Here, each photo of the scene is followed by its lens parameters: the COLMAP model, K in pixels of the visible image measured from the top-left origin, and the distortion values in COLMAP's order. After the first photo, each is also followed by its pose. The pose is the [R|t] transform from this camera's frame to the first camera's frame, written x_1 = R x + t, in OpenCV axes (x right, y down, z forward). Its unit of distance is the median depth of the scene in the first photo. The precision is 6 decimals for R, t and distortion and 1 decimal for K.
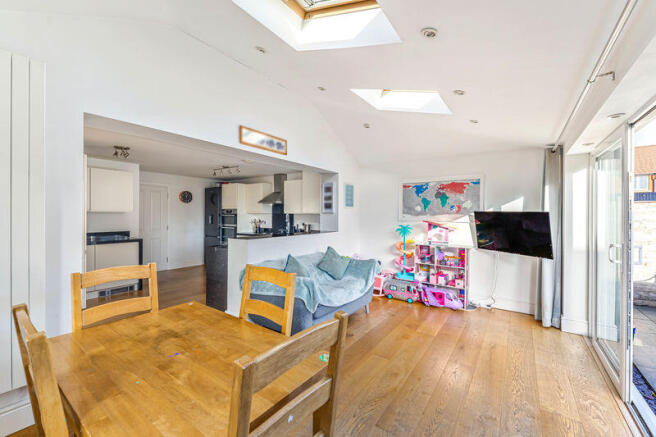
lens RADIAL K [[268.7, 0, 325.0], [0, 268.7, 217.0], [0, 0, 1]] dist [0.000967, -0.000152]
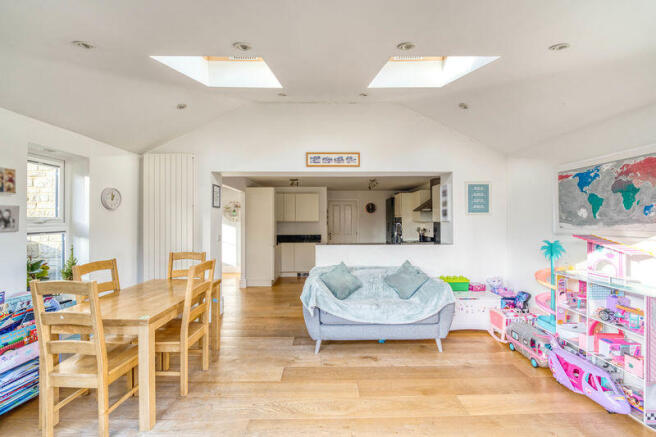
lens RADIAL K [[266.4, 0, 327.1], [0, 266.4, 224.5], [0, 0, 1]] dist [-0.002747, -0.000345]
pose [[0.595614, 0.002474, -0.803267, 0.493221], [0.000473, 0.999994, 0.003431, -0.009629], [0.803271, -0.002424, 0.595609, 0.236503]]
